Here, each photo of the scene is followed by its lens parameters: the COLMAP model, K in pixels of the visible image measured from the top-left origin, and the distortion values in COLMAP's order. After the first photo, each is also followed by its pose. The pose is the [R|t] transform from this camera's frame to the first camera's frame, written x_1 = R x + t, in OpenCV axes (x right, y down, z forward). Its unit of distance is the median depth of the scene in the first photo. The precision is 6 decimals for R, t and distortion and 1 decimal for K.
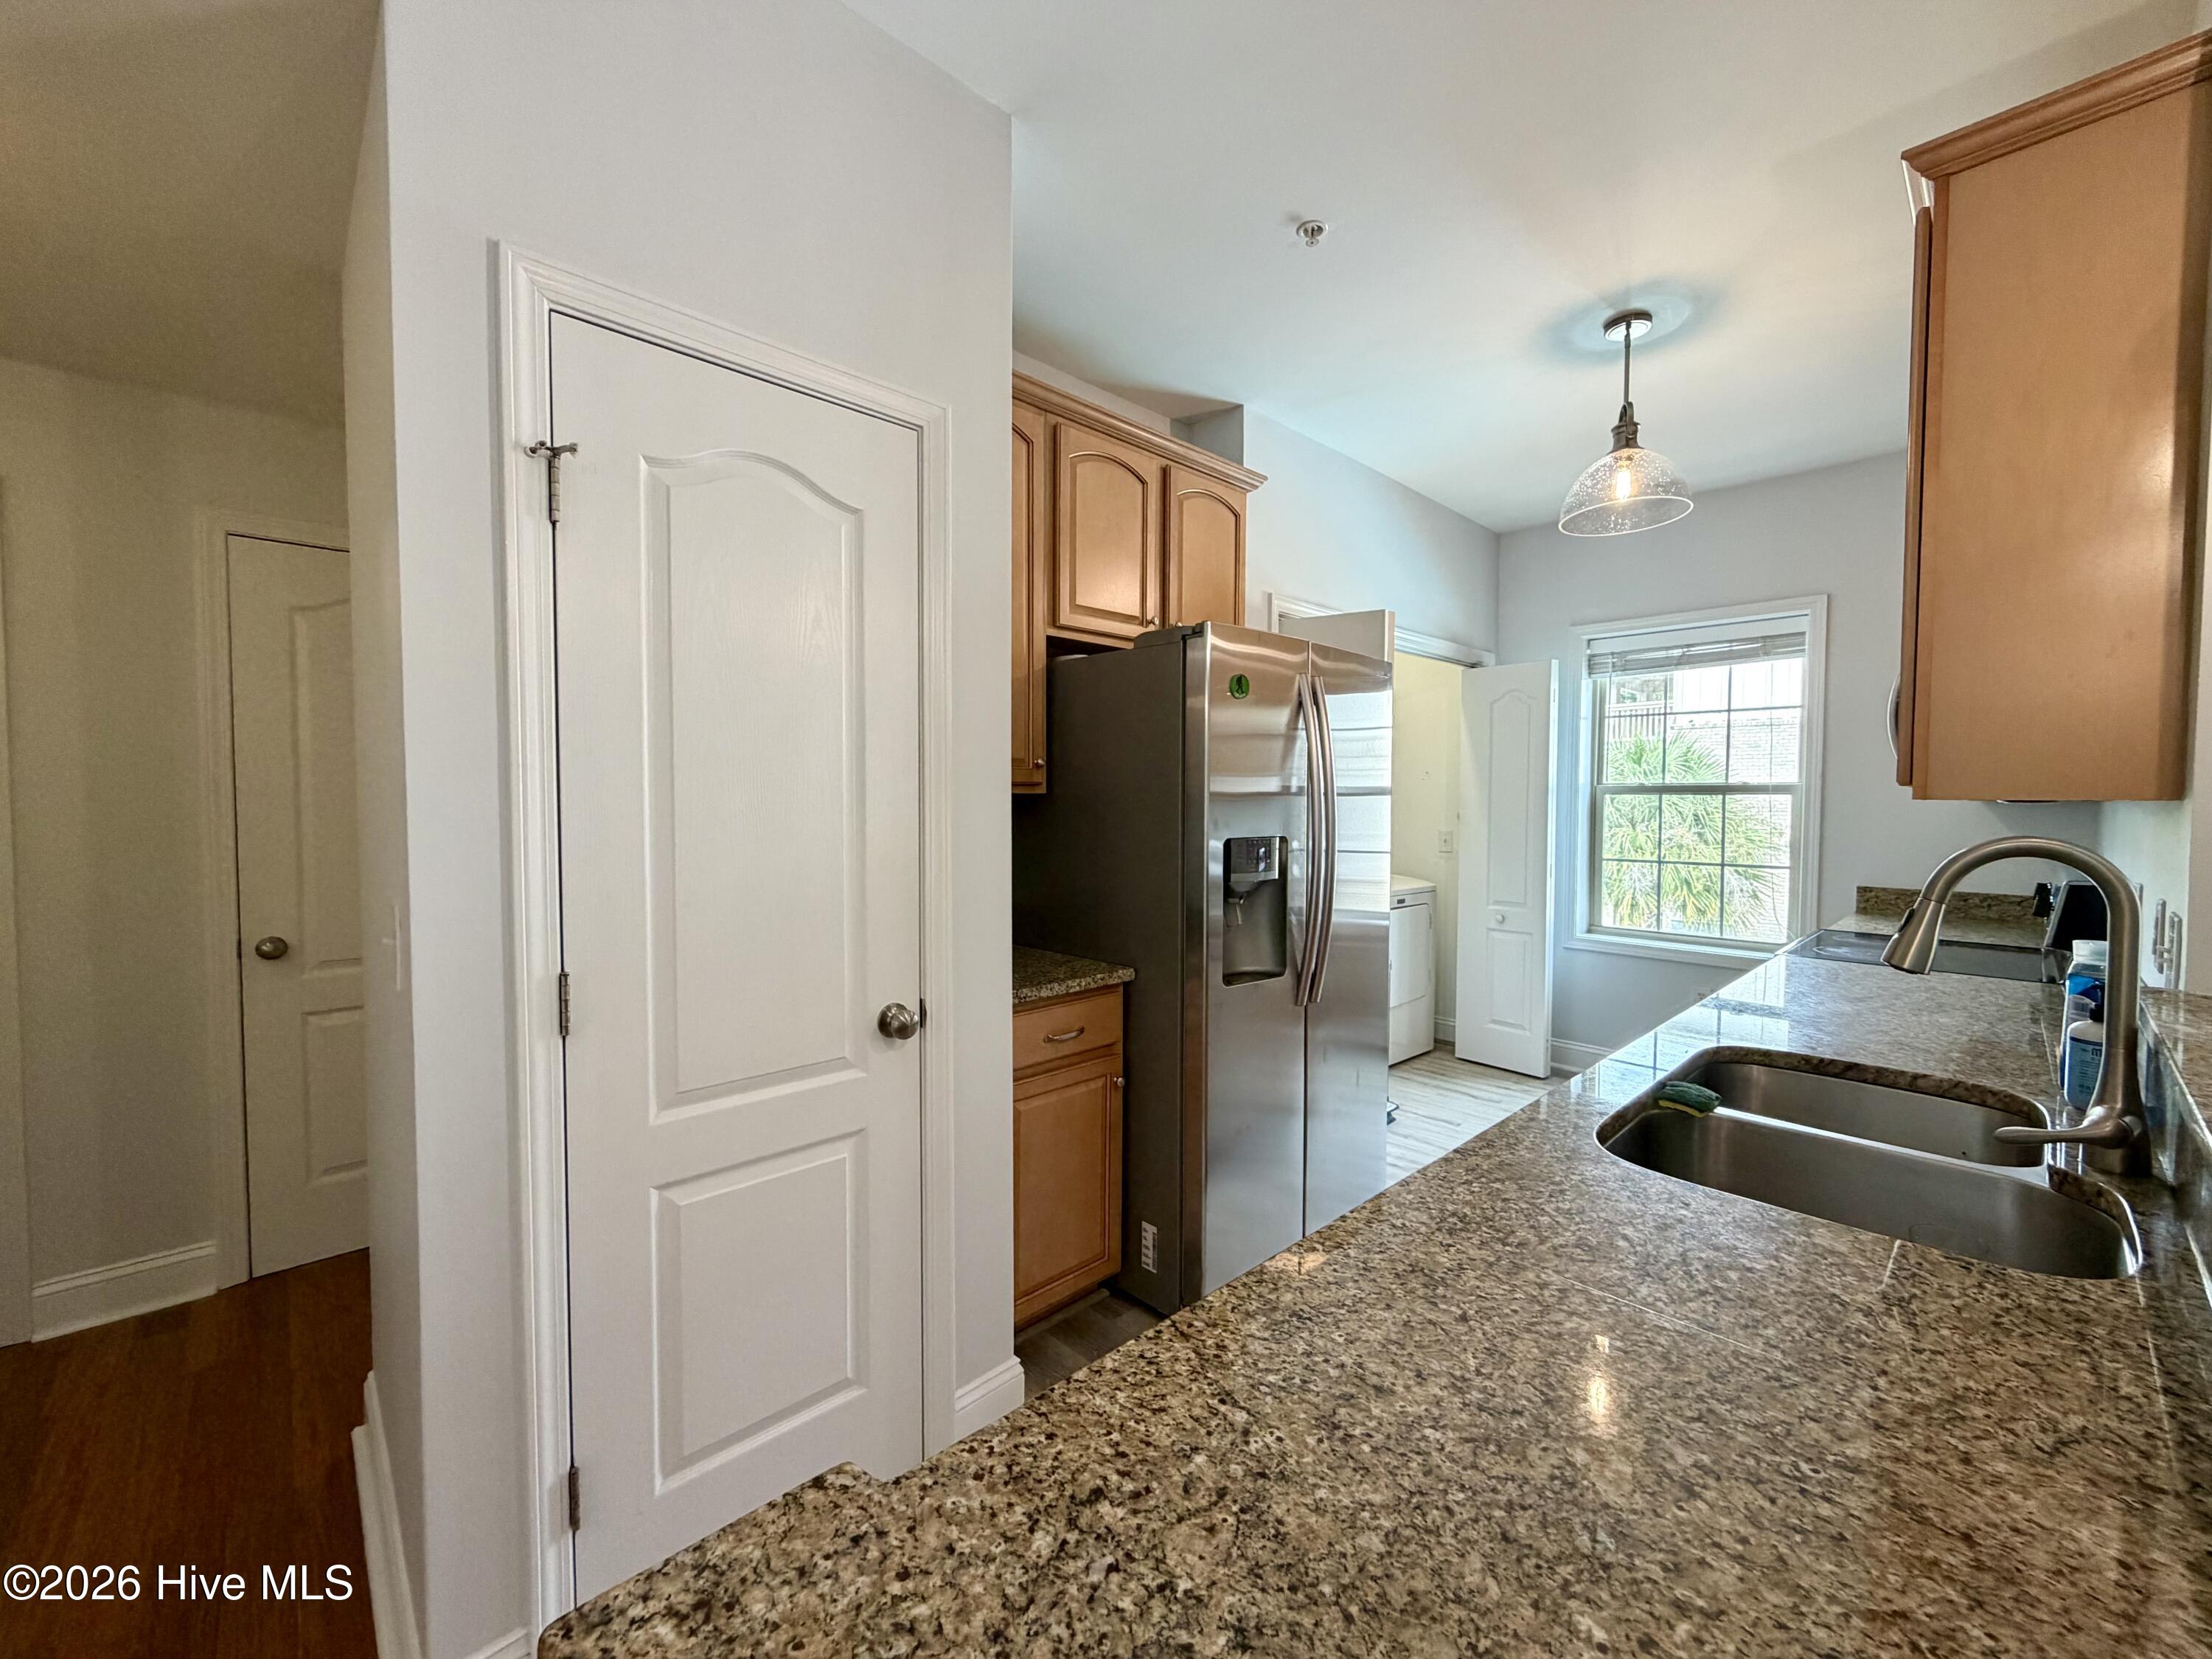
lens RADIAL K [[884.0, 0, 1100.1], [0, 884.0, 829.1], [0, 0, 1]] dist [0.001551, -0.000263]
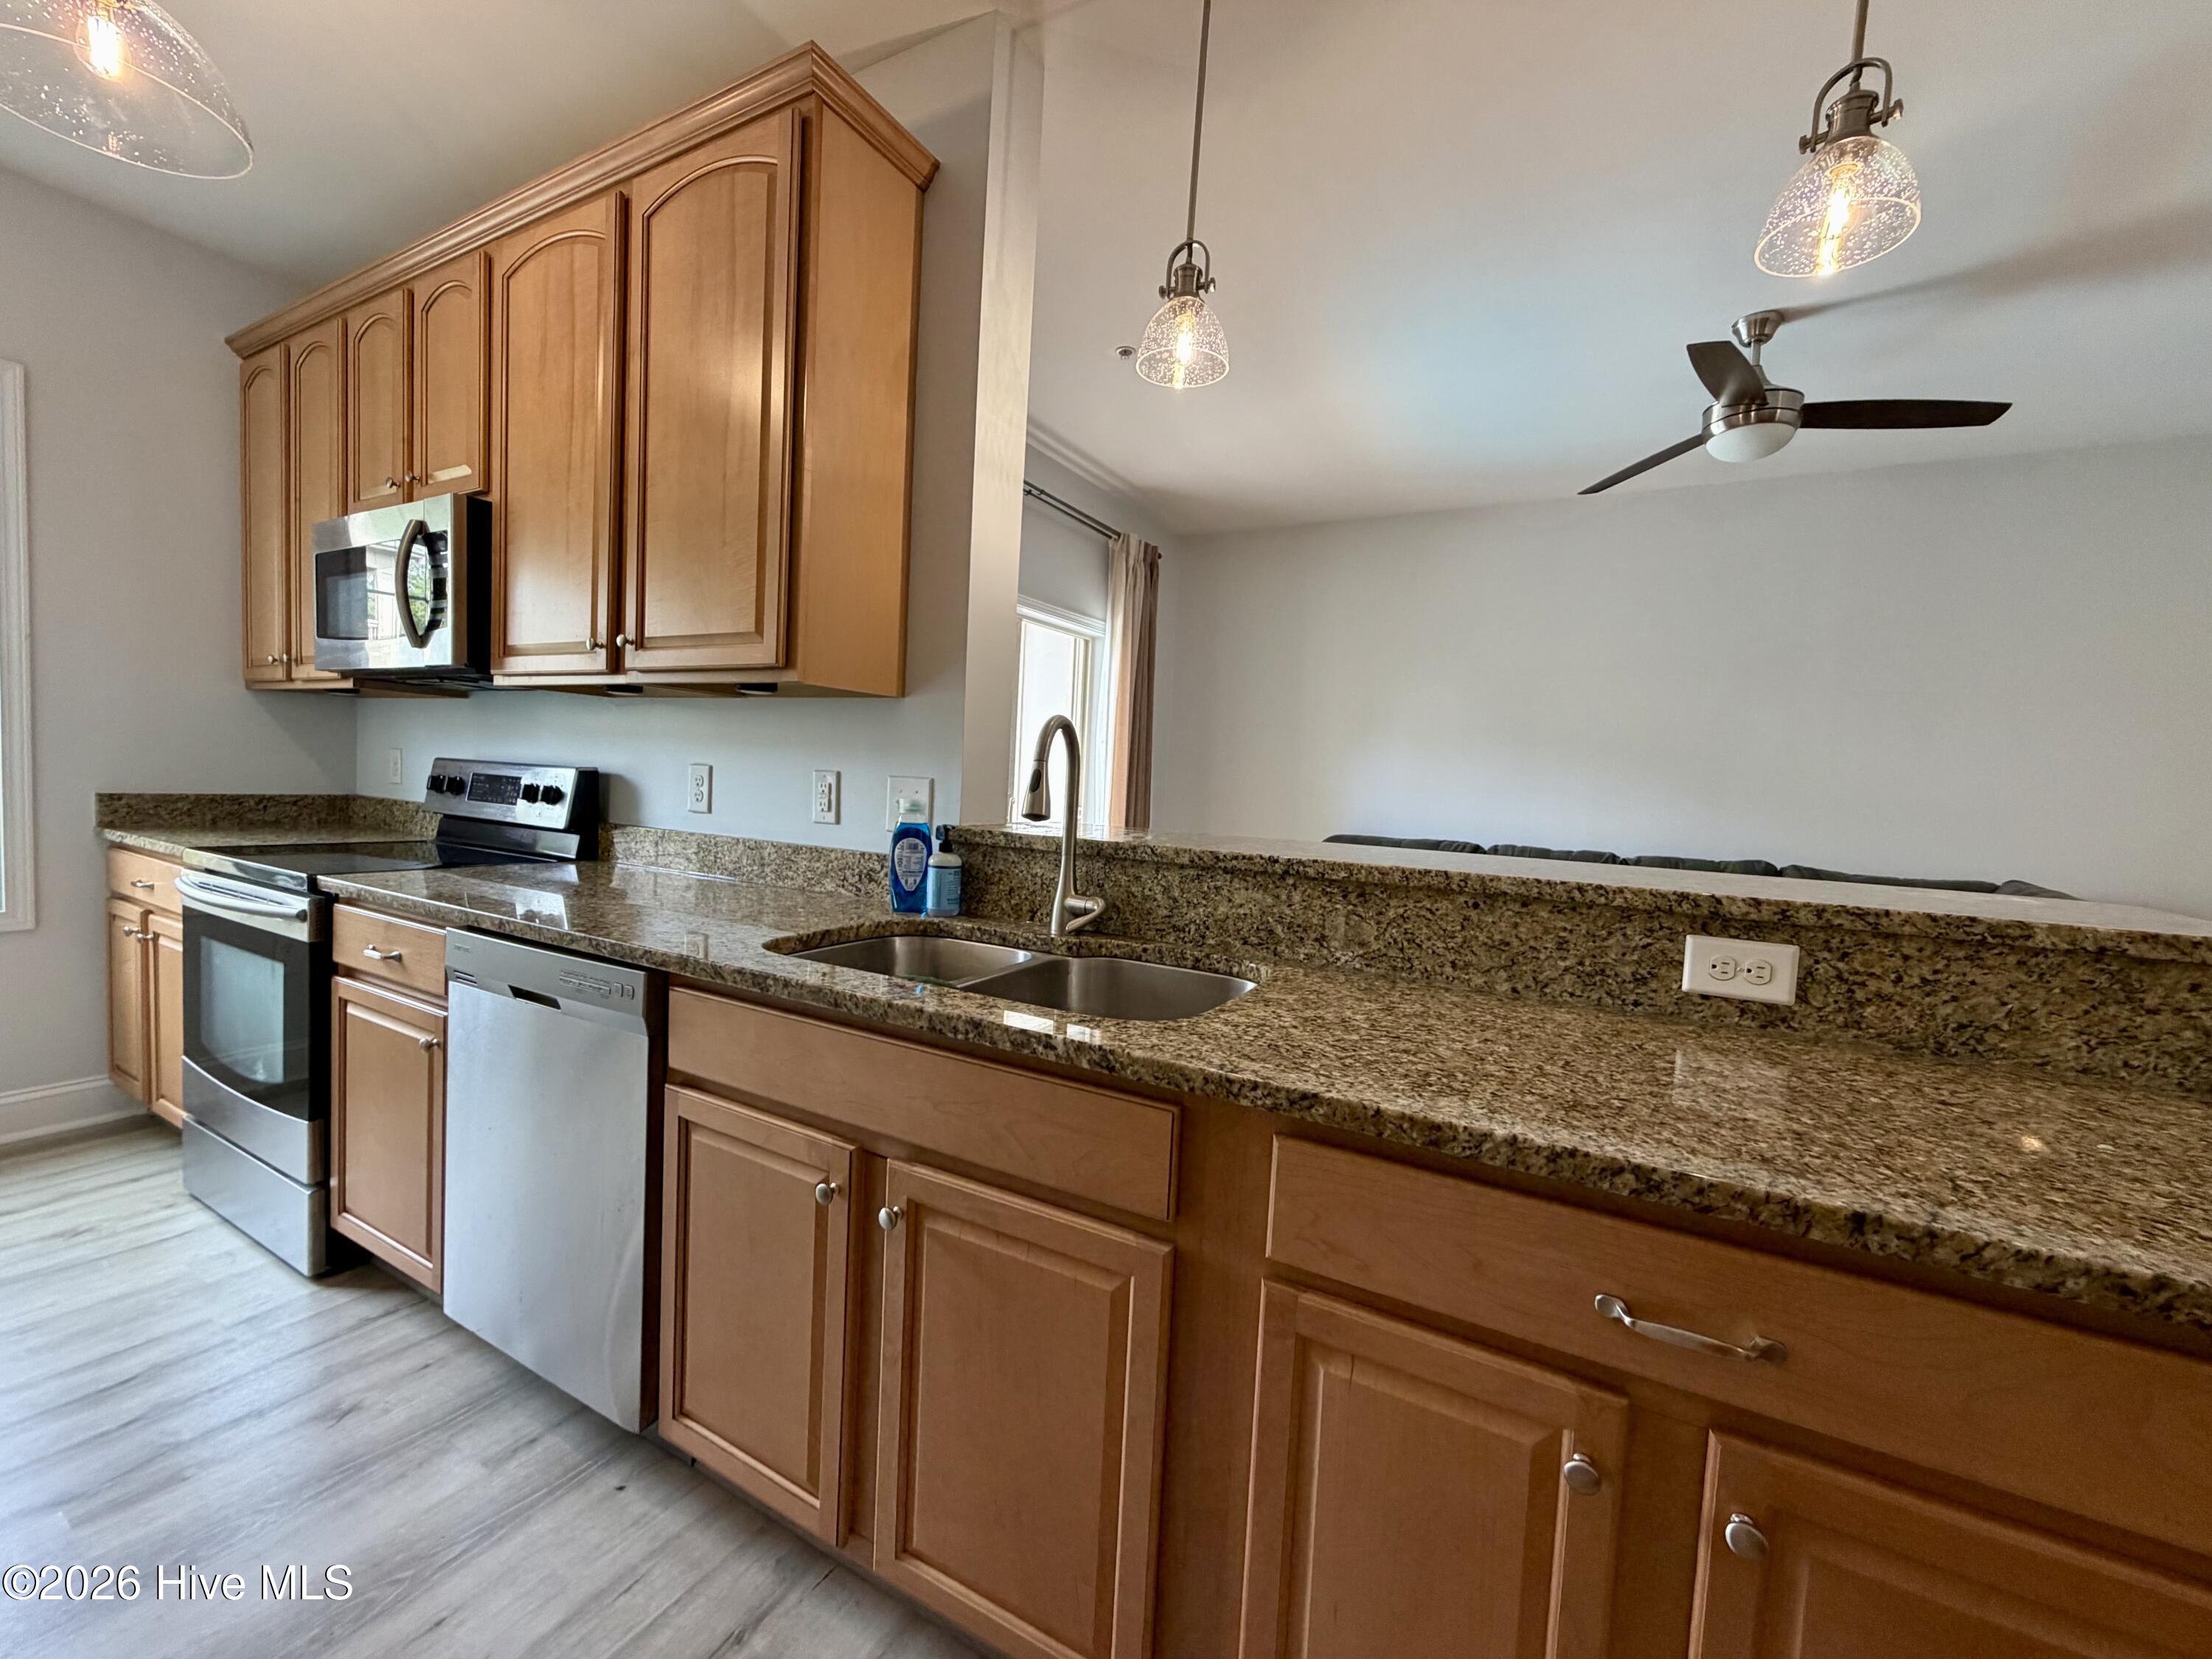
lens RADIAL K [[884.0, 0, 1097.2], [0, 884.0, 830.4], [0, 0, 1]] dist [0.001551, -0.000263]
pose [[-0.296130, -0.074633, 0.952227, -0.152820], [-0.016745, 0.997195, 0.072950, 0.042564], [-0.955001, 0.005657, -0.296549, 0.662317]]
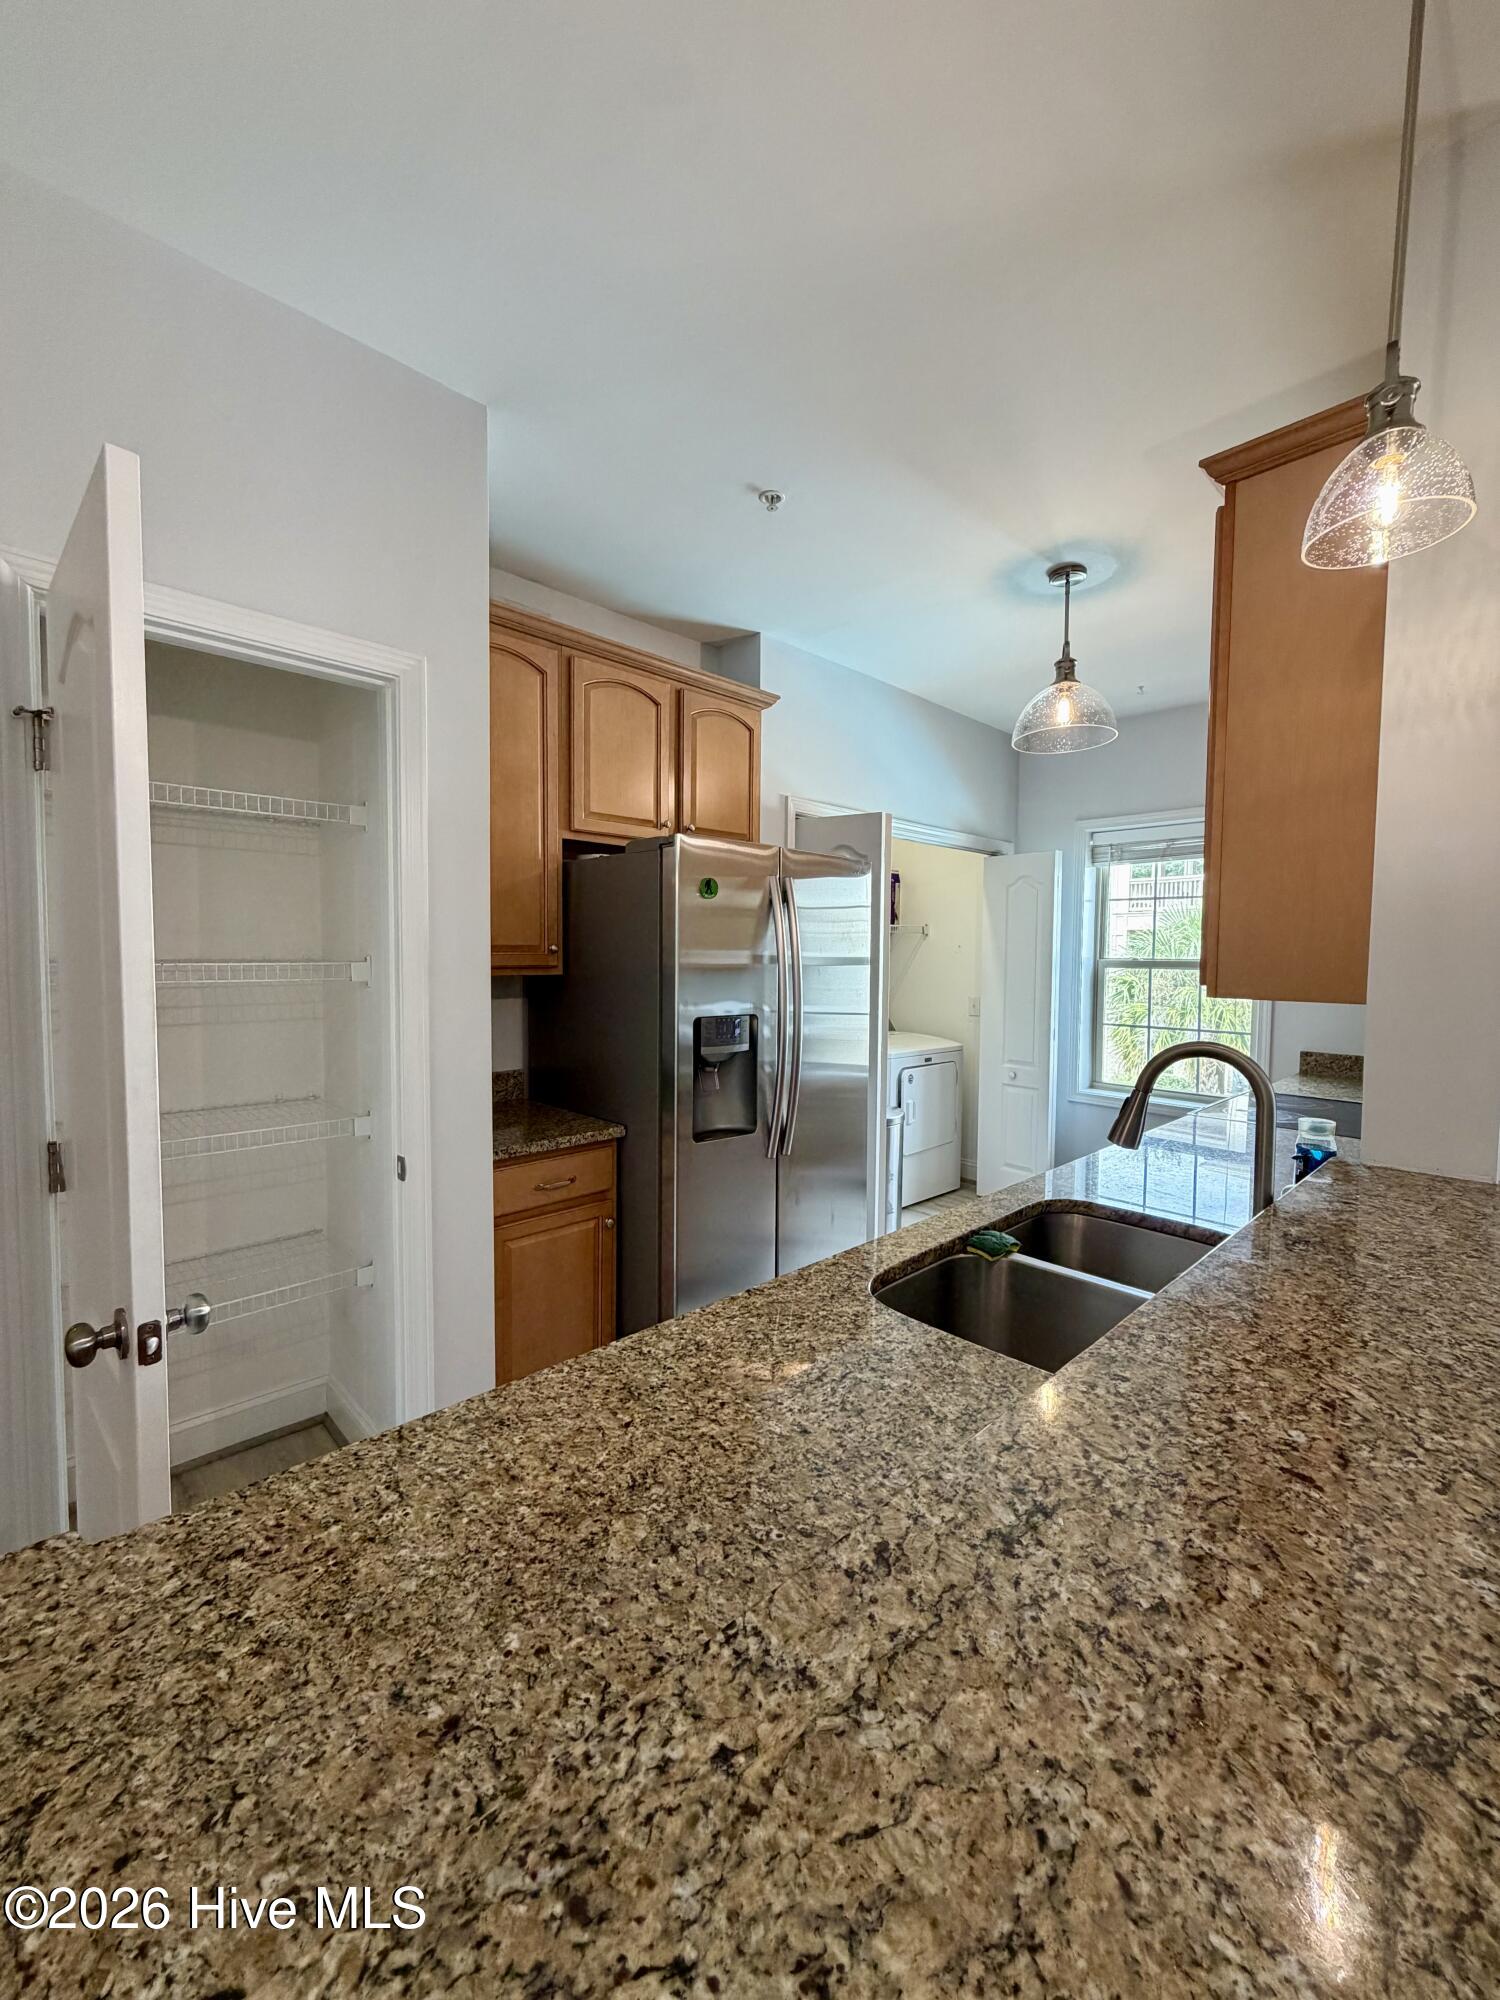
lens RADIAL K [[799.2, 0, 750.2], [0, 799.2, 991.3], [0, 0, 1]] dist [0.001551, -0.000263]
pose [[0.999925, 0.005385, 0.010993, 0.191411], [-0.005518, 0.999911, 0.012124, -0.035552], [-0.010927, -0.012184, 0.999866, -0.060741]]
